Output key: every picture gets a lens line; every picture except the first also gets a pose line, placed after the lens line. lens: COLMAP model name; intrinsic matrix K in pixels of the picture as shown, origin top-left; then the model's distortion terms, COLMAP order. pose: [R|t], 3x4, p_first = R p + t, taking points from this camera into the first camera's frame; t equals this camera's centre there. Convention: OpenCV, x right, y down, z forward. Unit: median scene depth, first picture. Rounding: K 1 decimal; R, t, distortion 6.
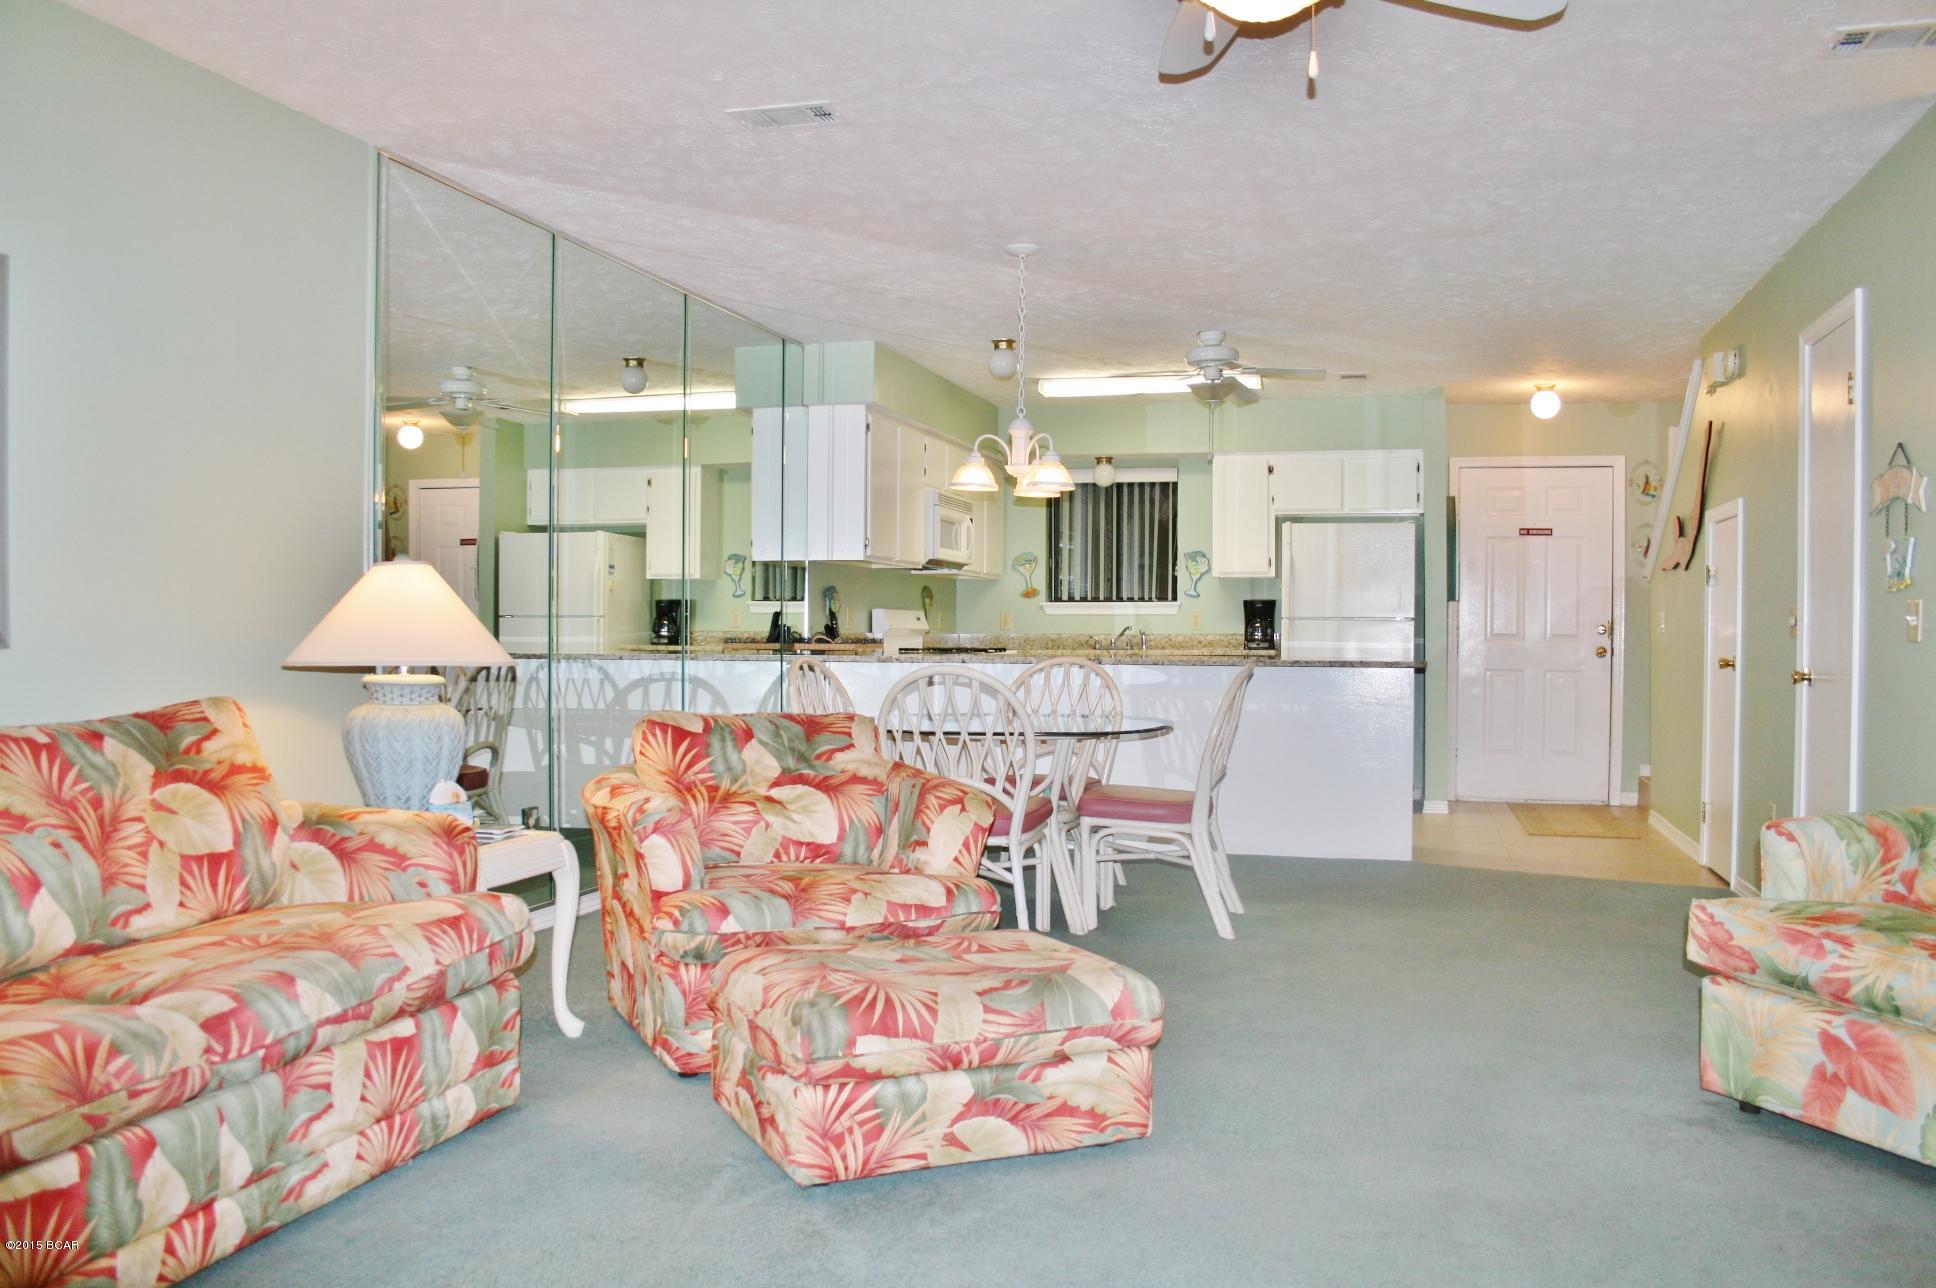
lens RADIAL K [[1650.2, 0, 977.9], [0, 1650.2, 636.0], [0, 0, 1]] dist [-0.118065, 0.111214]
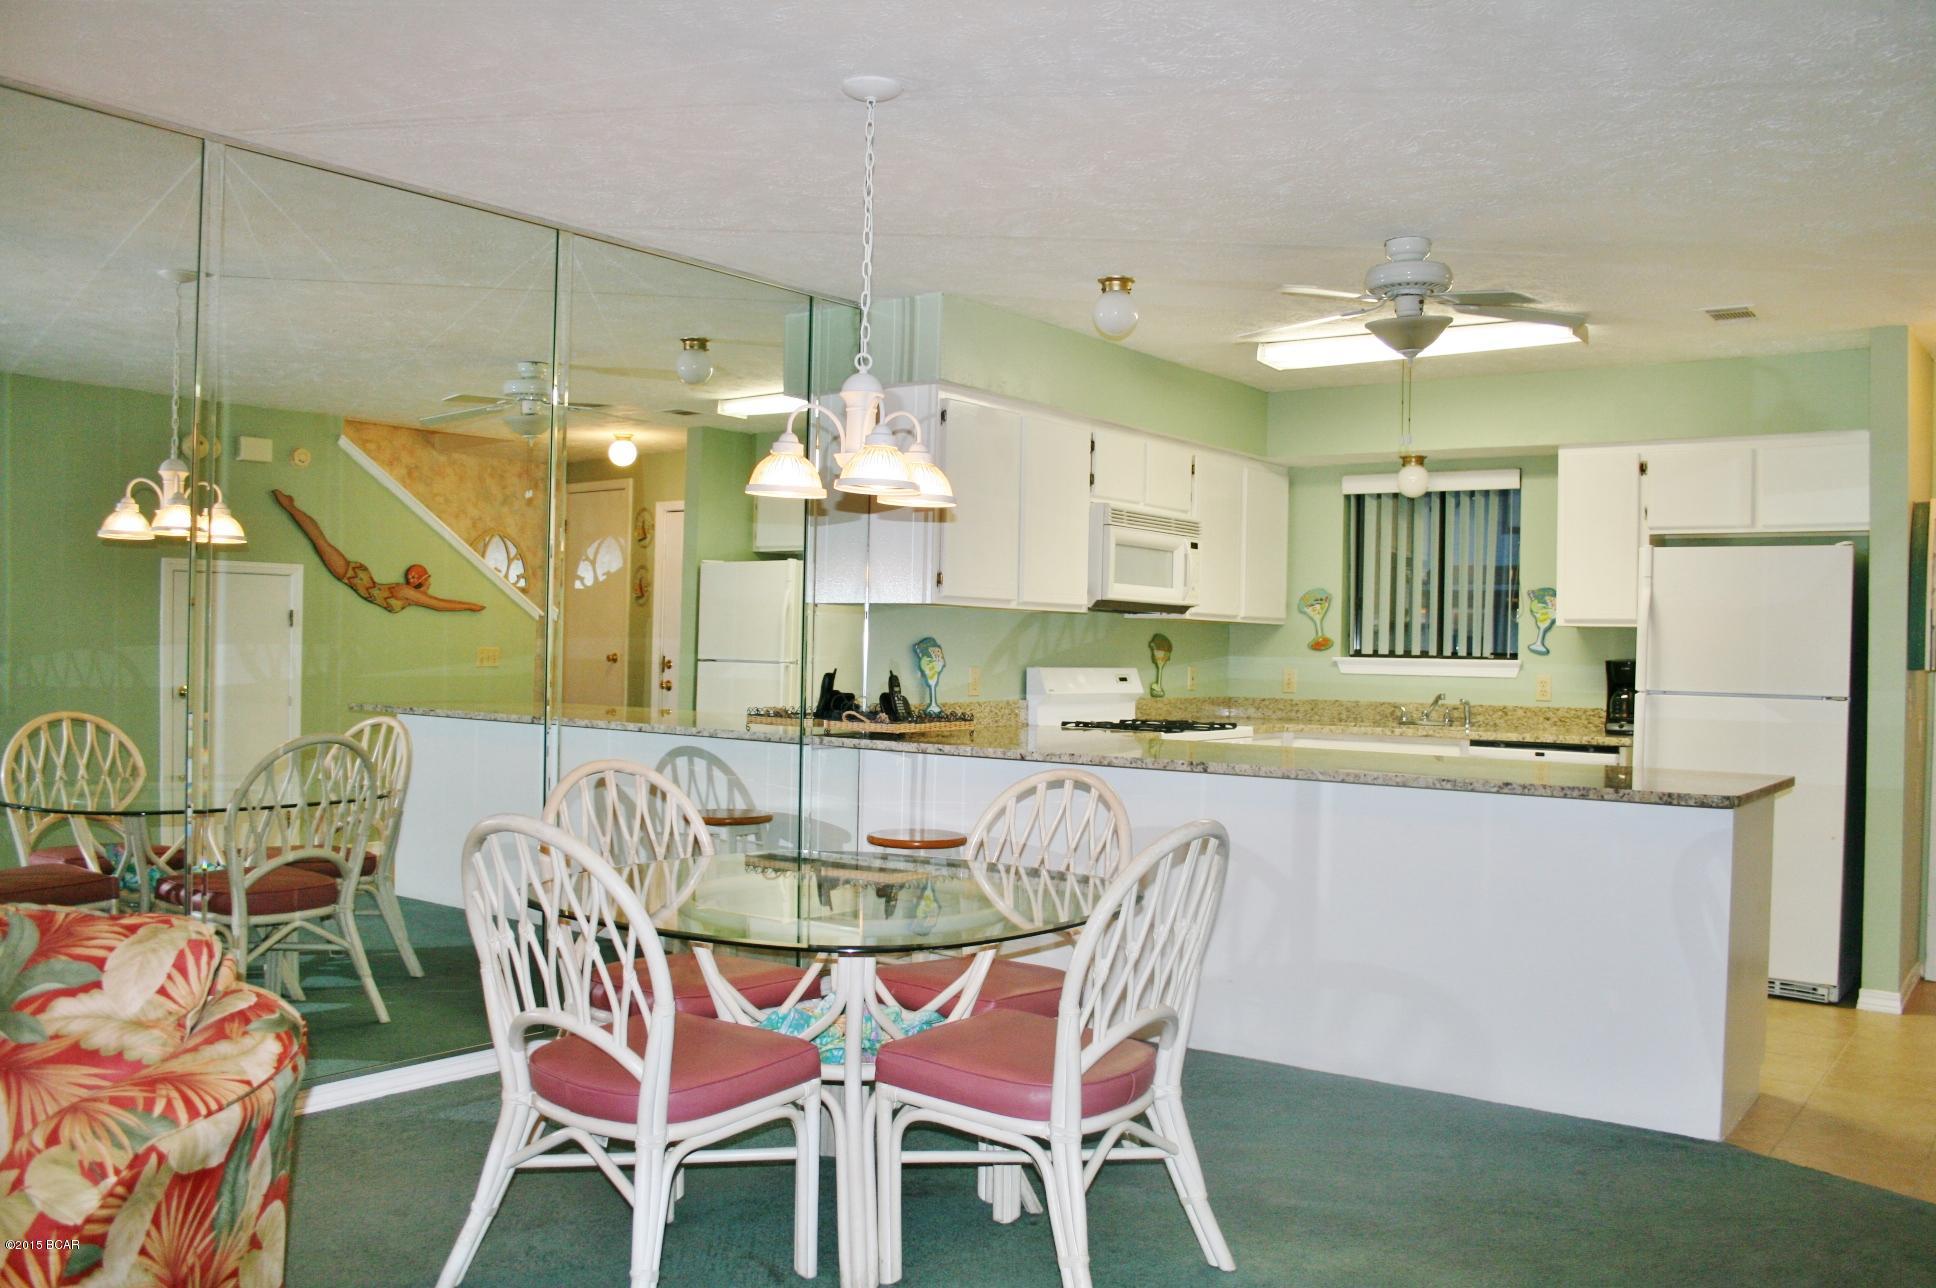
lens RADIAL K [[1650.2, 0, 965.5], [0, 1650.2, 649.8], [0, 0, 1]] dist [-0.118065, 0.111214]
pose [[0.932361, 0.013546, -0.361274, 0.481002], [-0.016659, 0.999846, -0.005504, -0.053995], [0.361144, 0.011150, 0.932443, 0.838020]]
